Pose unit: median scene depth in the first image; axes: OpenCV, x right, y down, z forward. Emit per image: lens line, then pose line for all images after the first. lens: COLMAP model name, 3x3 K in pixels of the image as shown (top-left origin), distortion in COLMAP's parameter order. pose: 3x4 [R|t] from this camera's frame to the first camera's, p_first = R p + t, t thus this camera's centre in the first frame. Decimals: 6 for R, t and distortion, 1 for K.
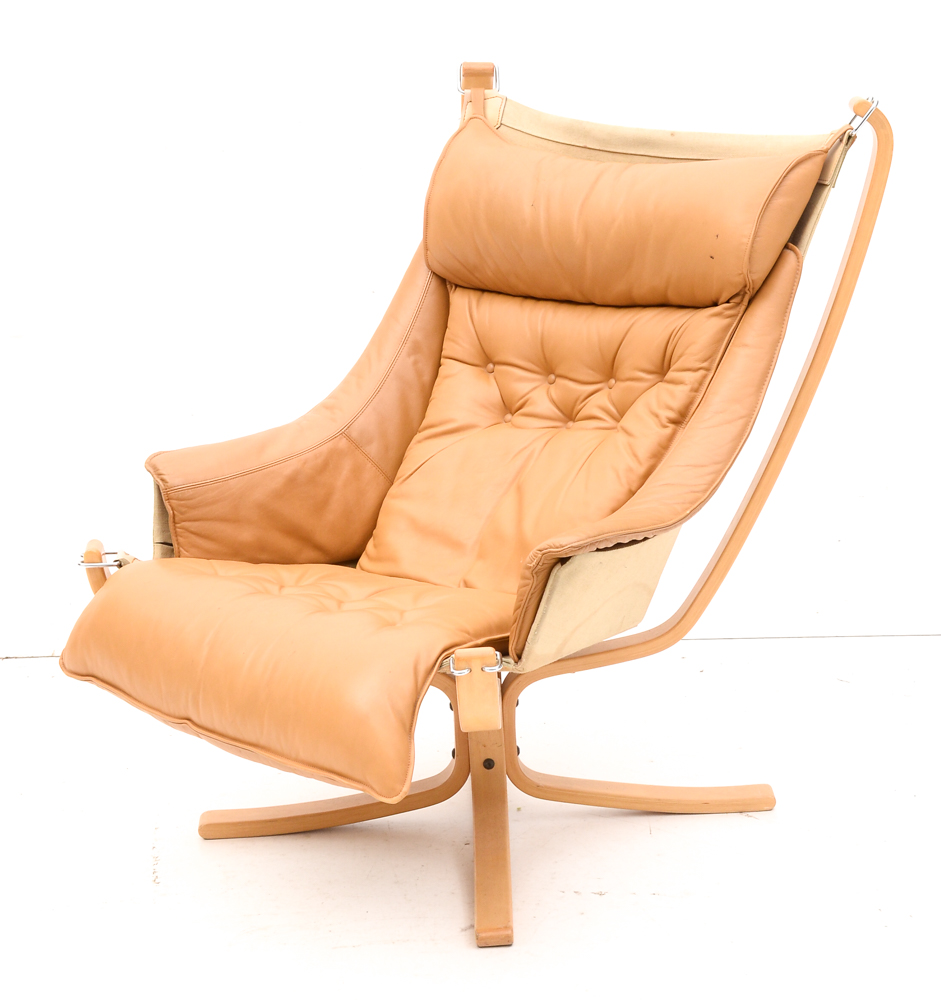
lens RADIAL K [[2780.8, 0, 470.5], [0, 2780.8, 500.0], [0, 0, 1]] dist [0.364286, -0.306642]
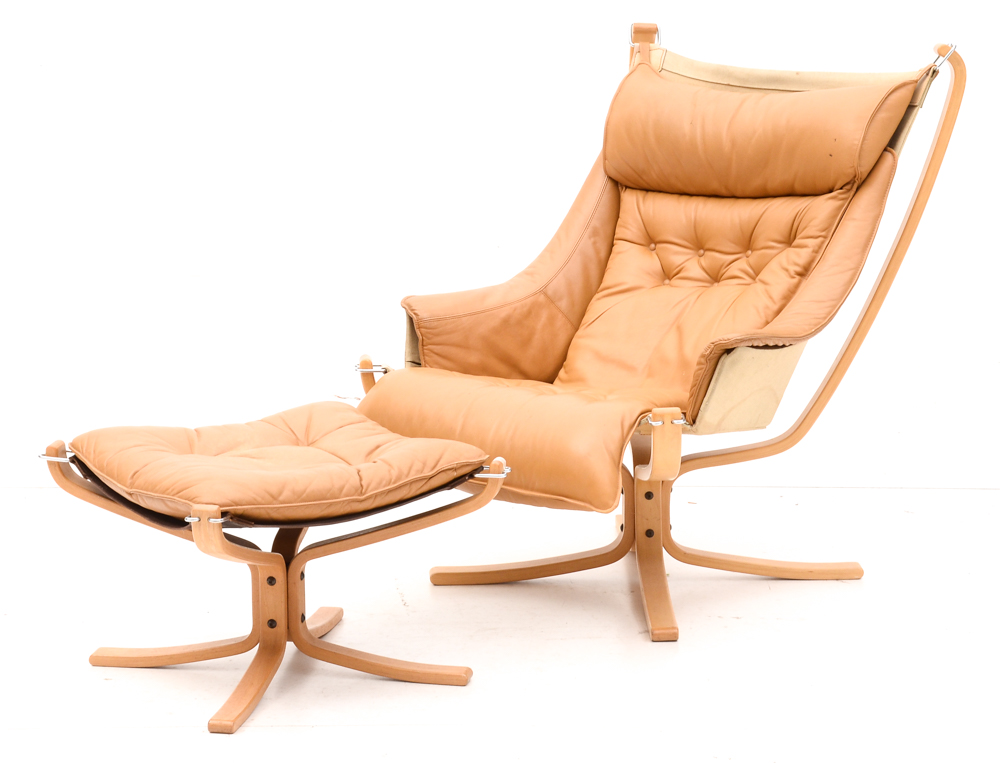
lens RADIAL K [[3110.8, 0, 500.0], [0, 3110.8, 381.5], [0, 0, 1]] dist [0.777817, 0.505777]
pose [[0.999078, 0.031617, 0.029049, -0.111236], [-0.028932, 0.995645, -0.088626, 0.157030], [-0.031724, 0.087703, 0.995641, -0.497331]]
